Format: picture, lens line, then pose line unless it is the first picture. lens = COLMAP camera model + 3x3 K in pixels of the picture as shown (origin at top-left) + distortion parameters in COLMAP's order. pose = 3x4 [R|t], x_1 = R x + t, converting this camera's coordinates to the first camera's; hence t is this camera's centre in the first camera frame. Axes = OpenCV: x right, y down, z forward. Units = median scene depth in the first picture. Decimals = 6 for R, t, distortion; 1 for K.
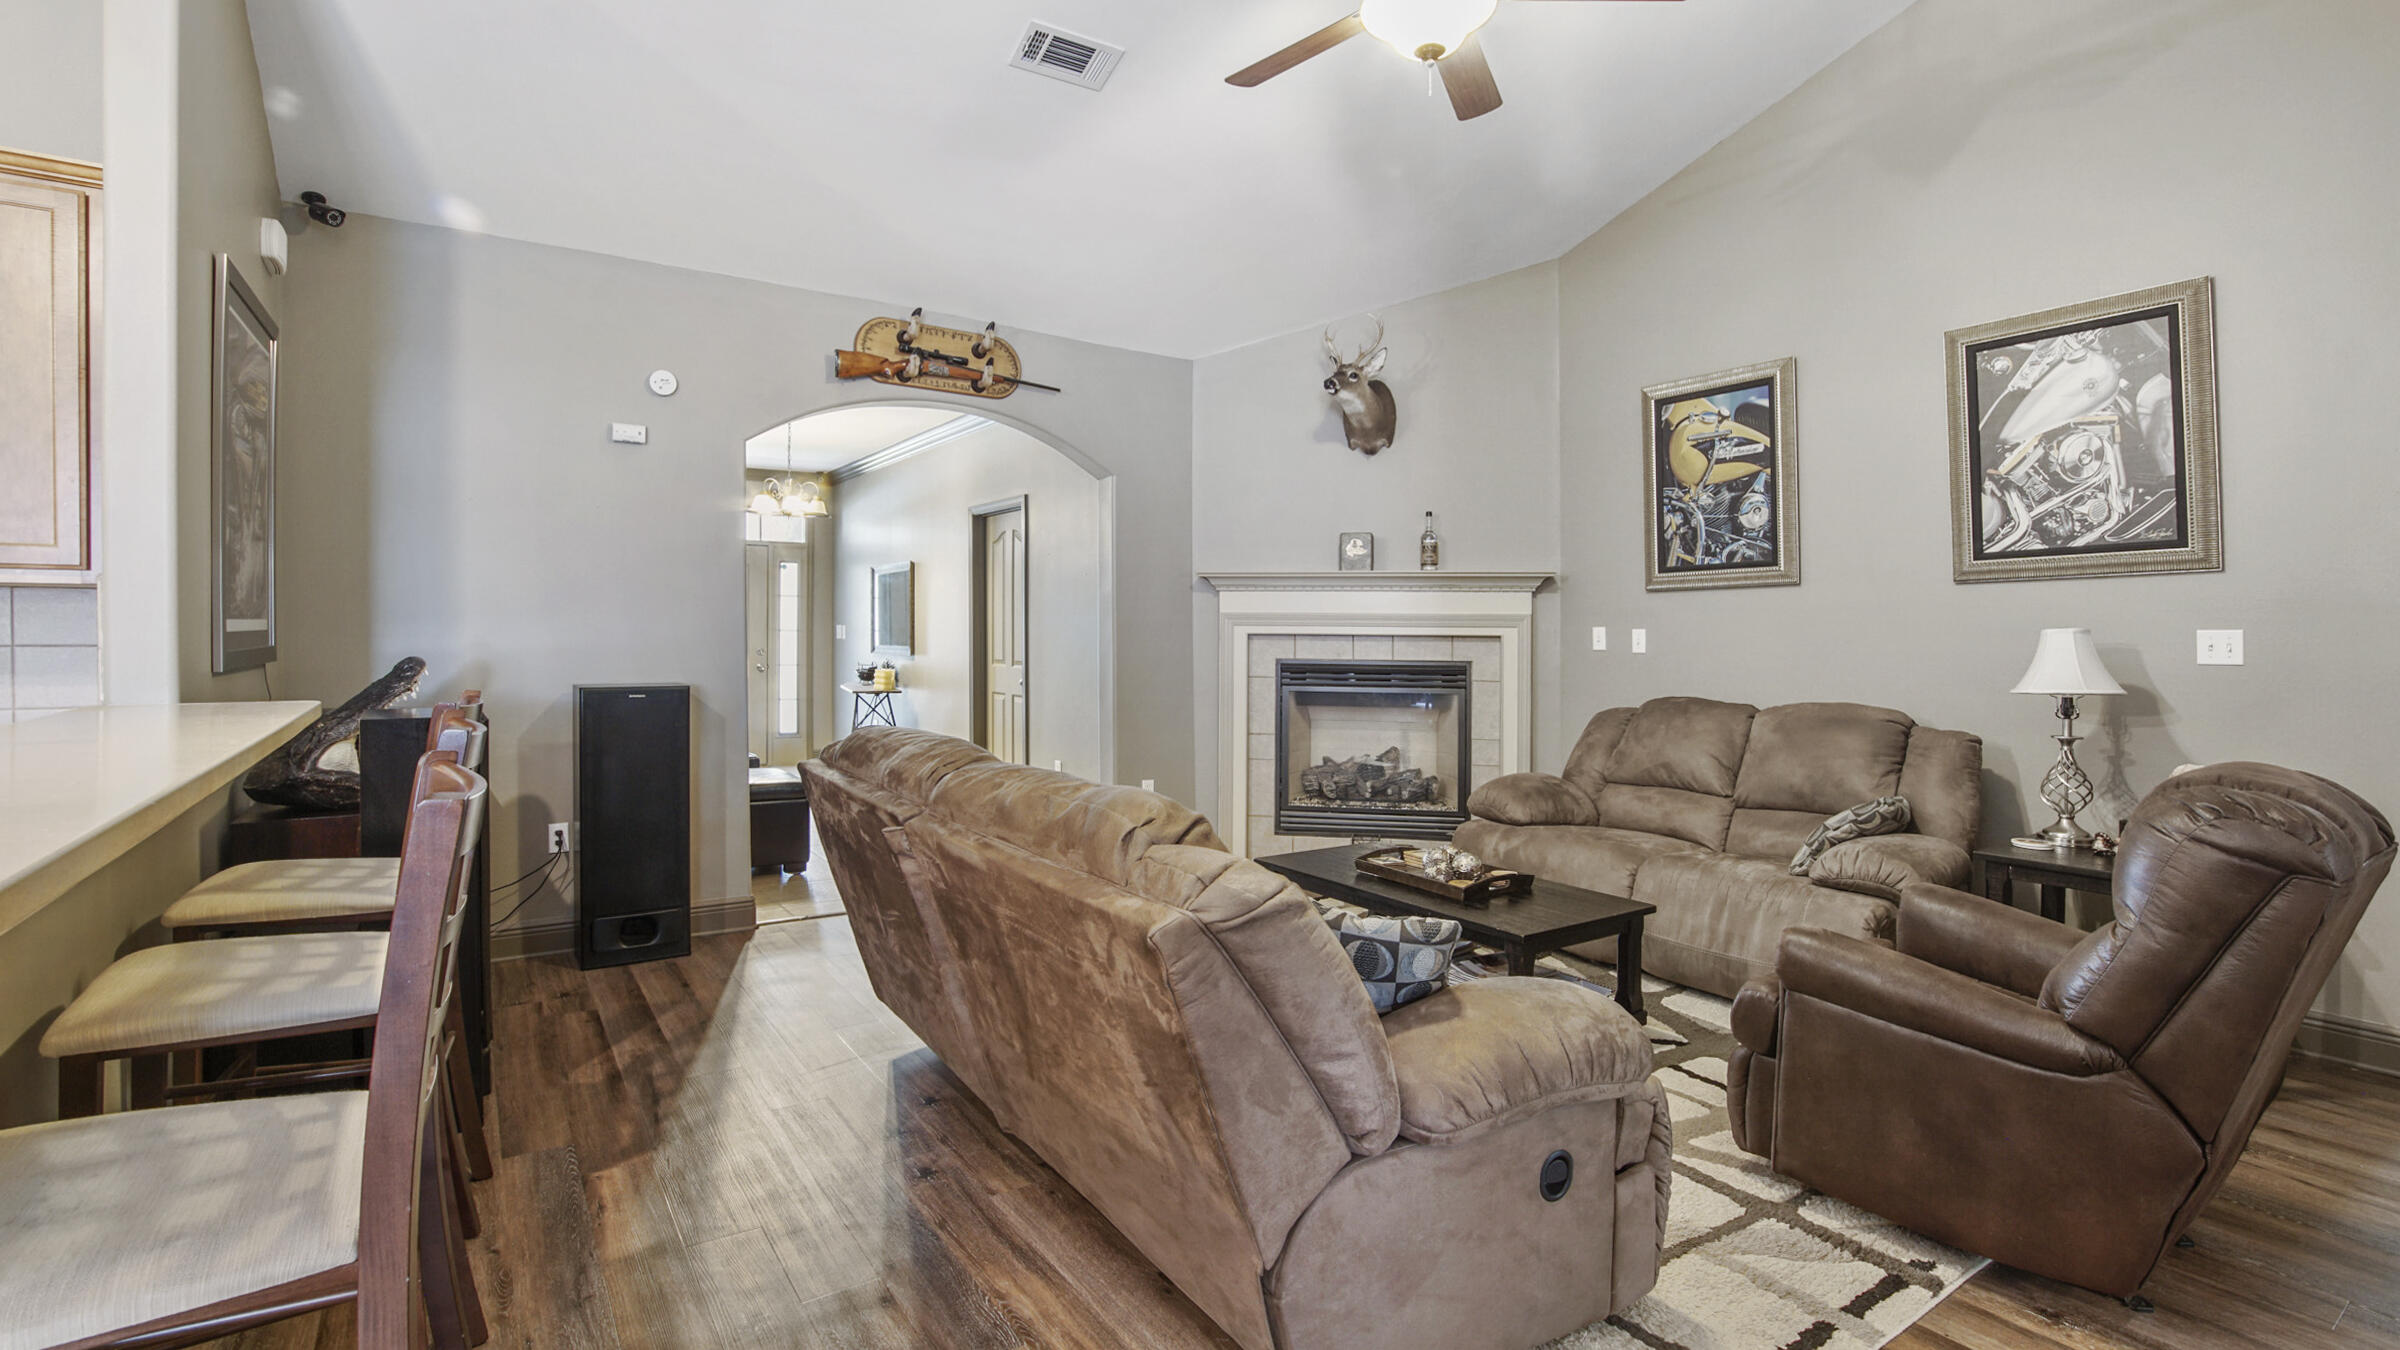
lens RADIAL K [[1100.1, 0, 1191.6], [0, 1100.1, 632.0], [0, 0, 1]] dist [-0.042807, 0.009610]
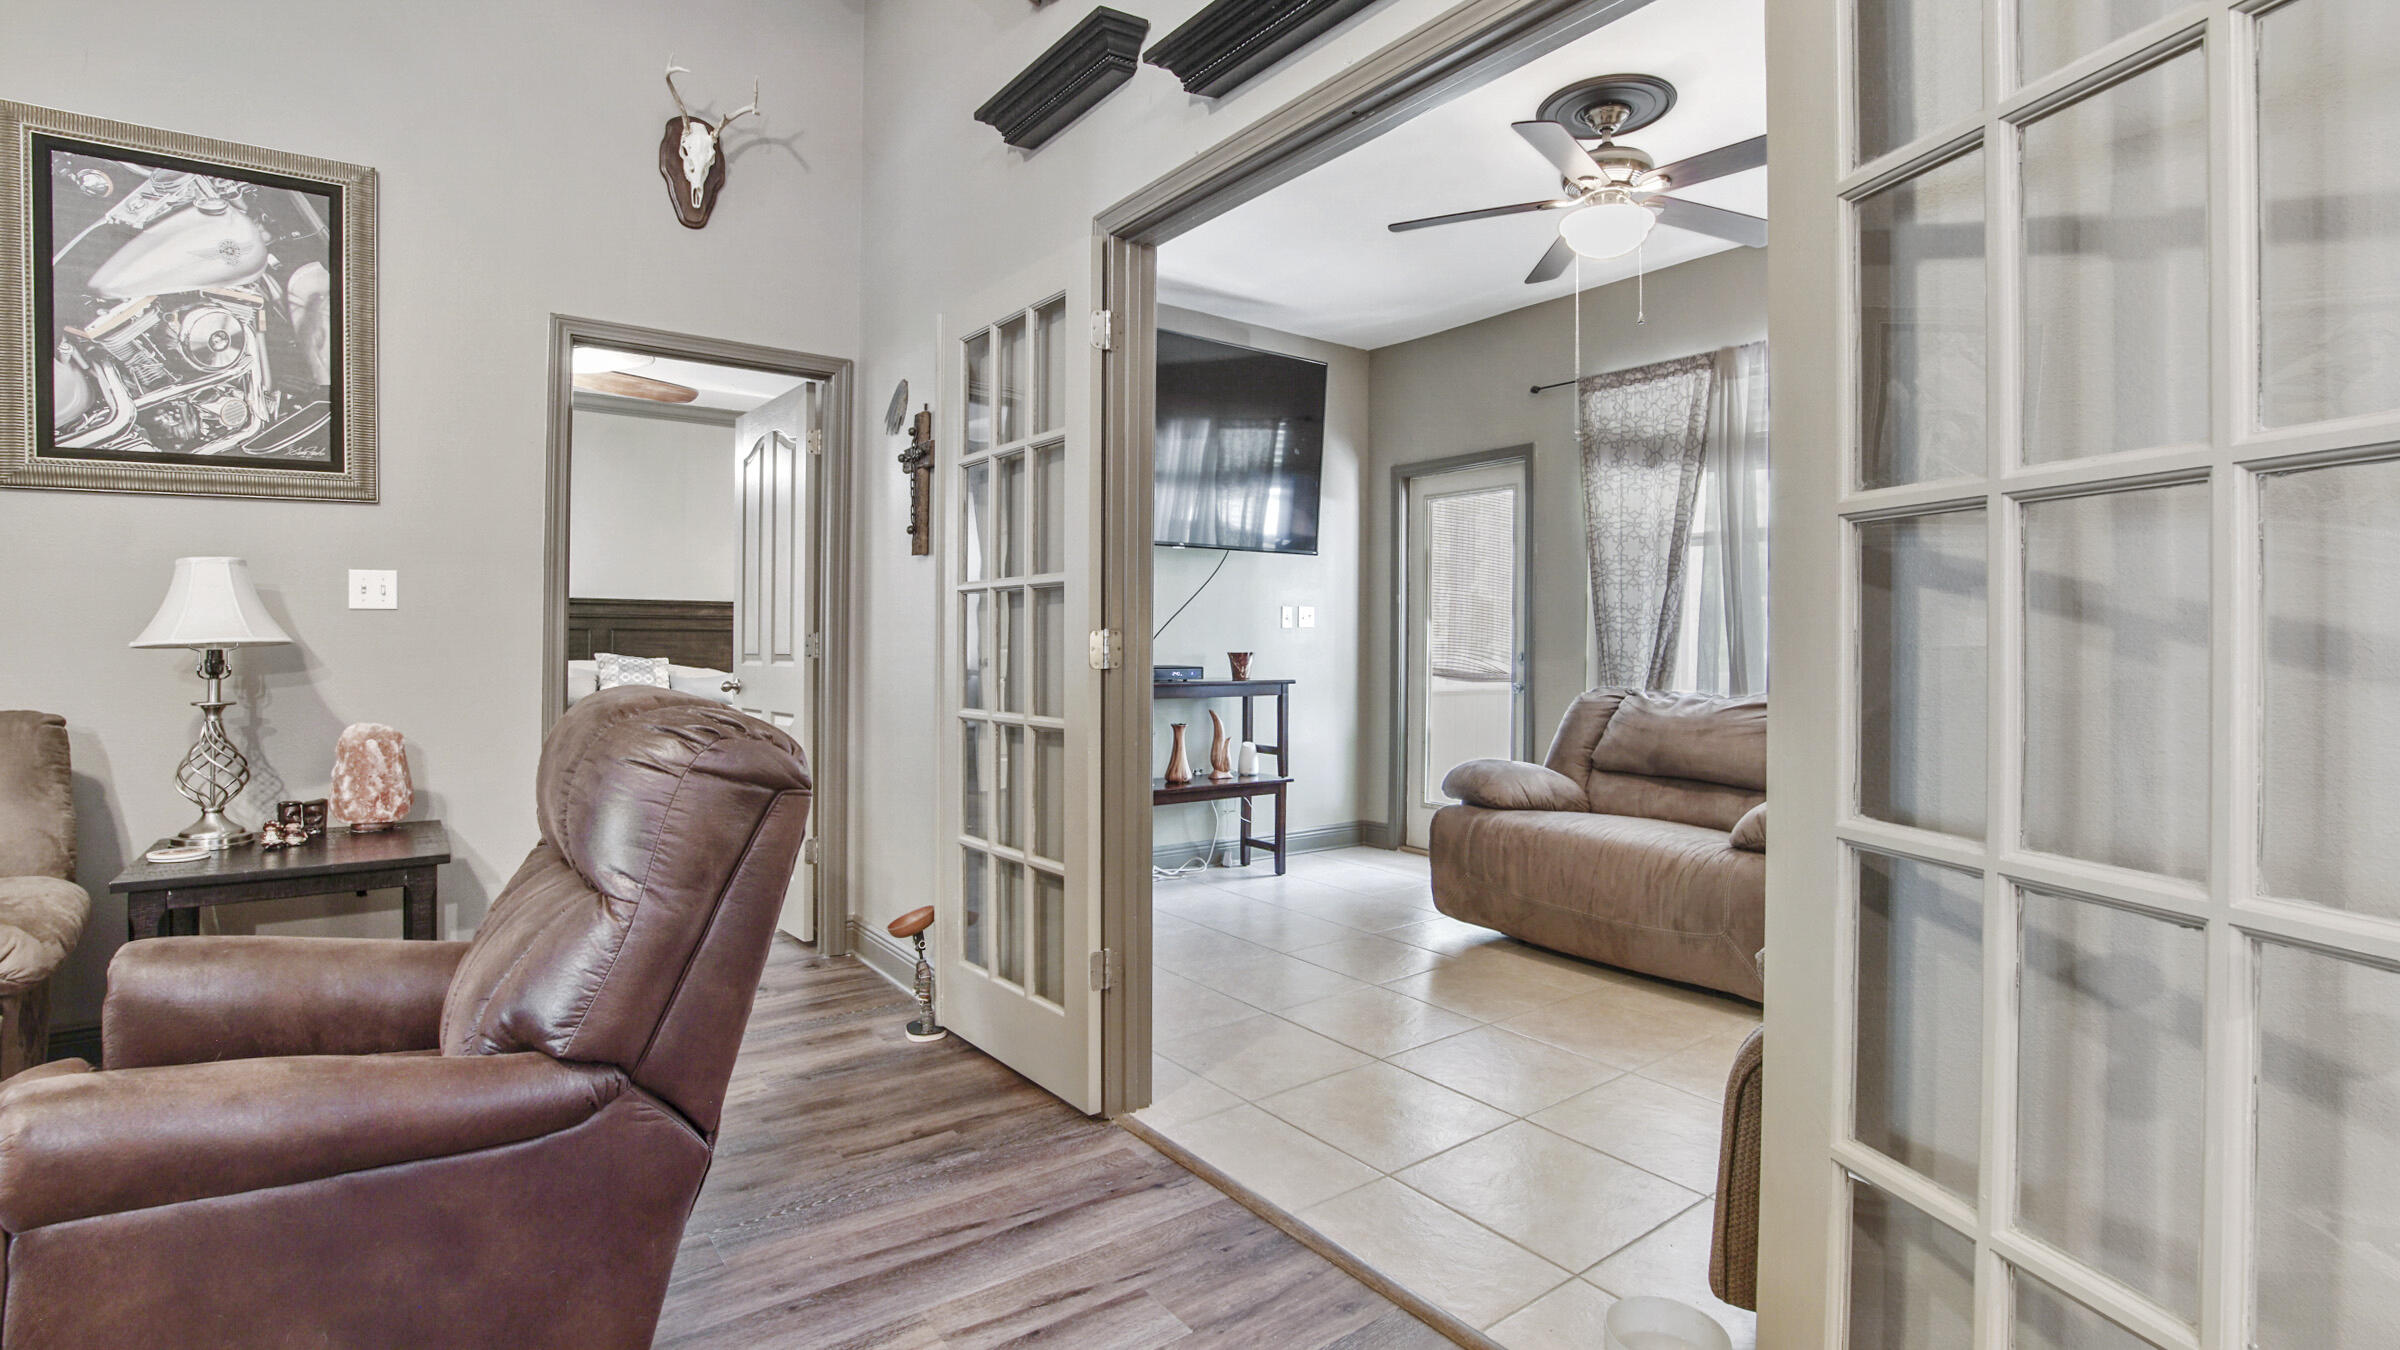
lens RADIAL K [[1100.1, 0, 1176.5], [0, 1100.1, 624.7], [0, 0, 1]] dist [-0.042807, 0.009610]
pose [[-0.032815, 0.010497, 0.999406, 0.047967], [-0.003087, 0.999939, -0.010604, 0.046062], [-0.999457, -0.003433, -0.032781, 0.332837]]
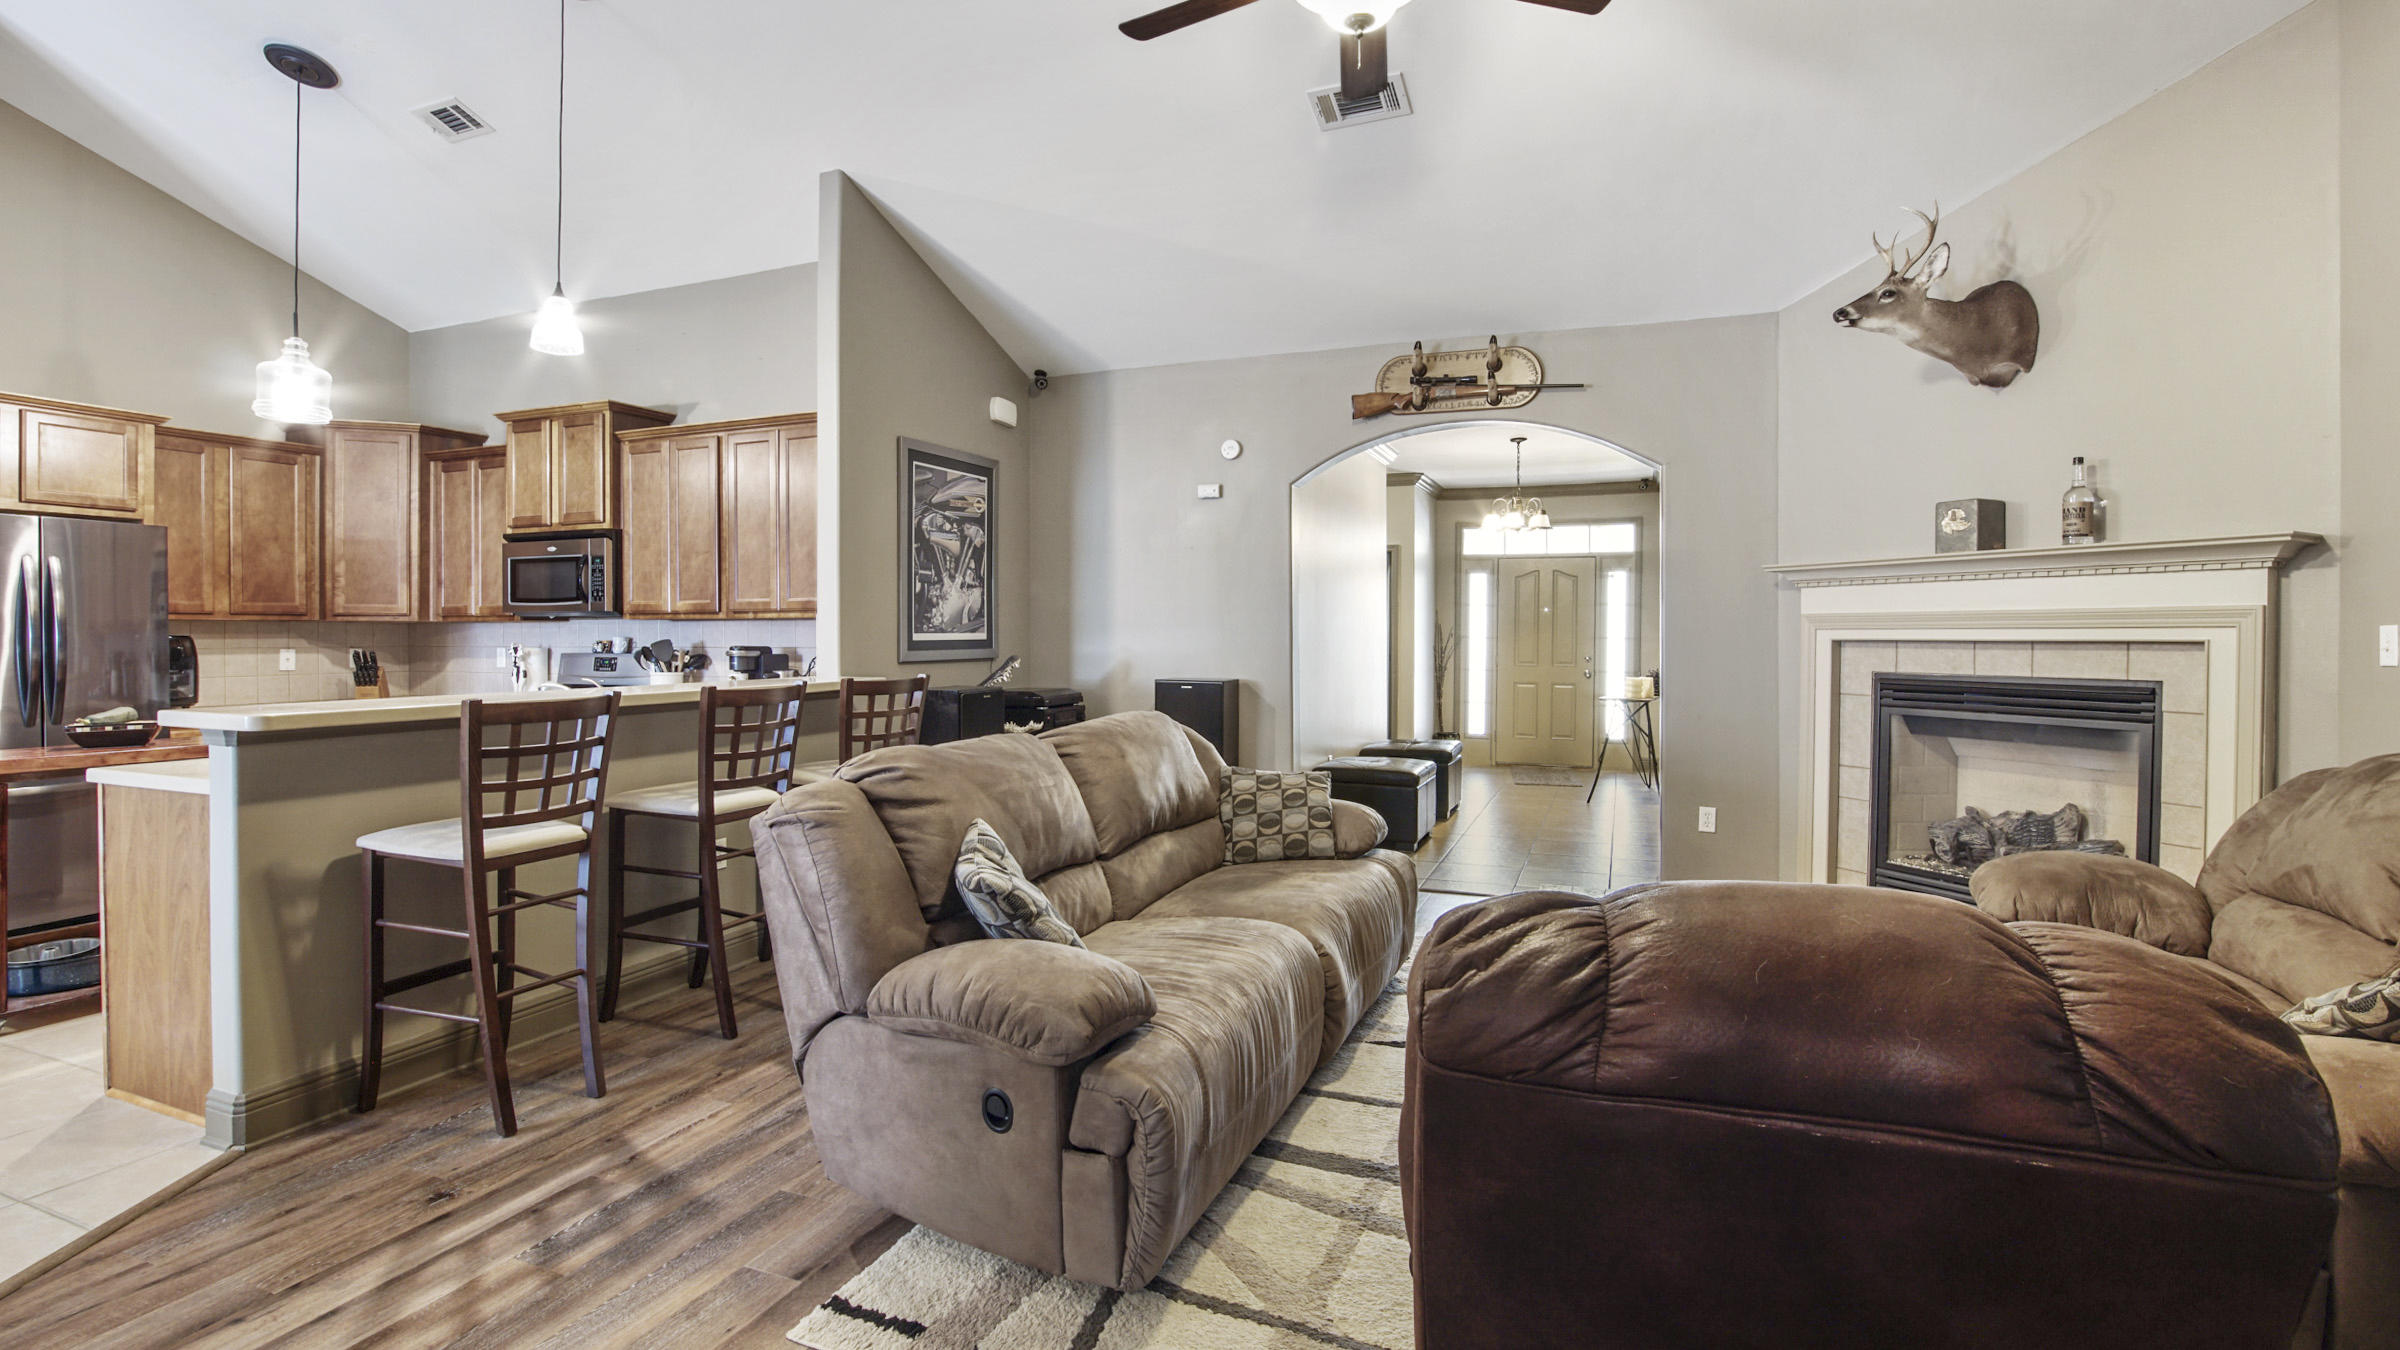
lens RADIAL K [[1100.1, 0, 1185.8], [0, 1100.1, 653.4], [0, 0, 1]] dist [-0.042807, 0.009610]
pose [[0.555570, 0.003253, -0.831463, 0.687953], [0.002555, 0.999981, 0.005619, 0.008779], [0.831466, -0.005246, 0.555551, 0.265047]]
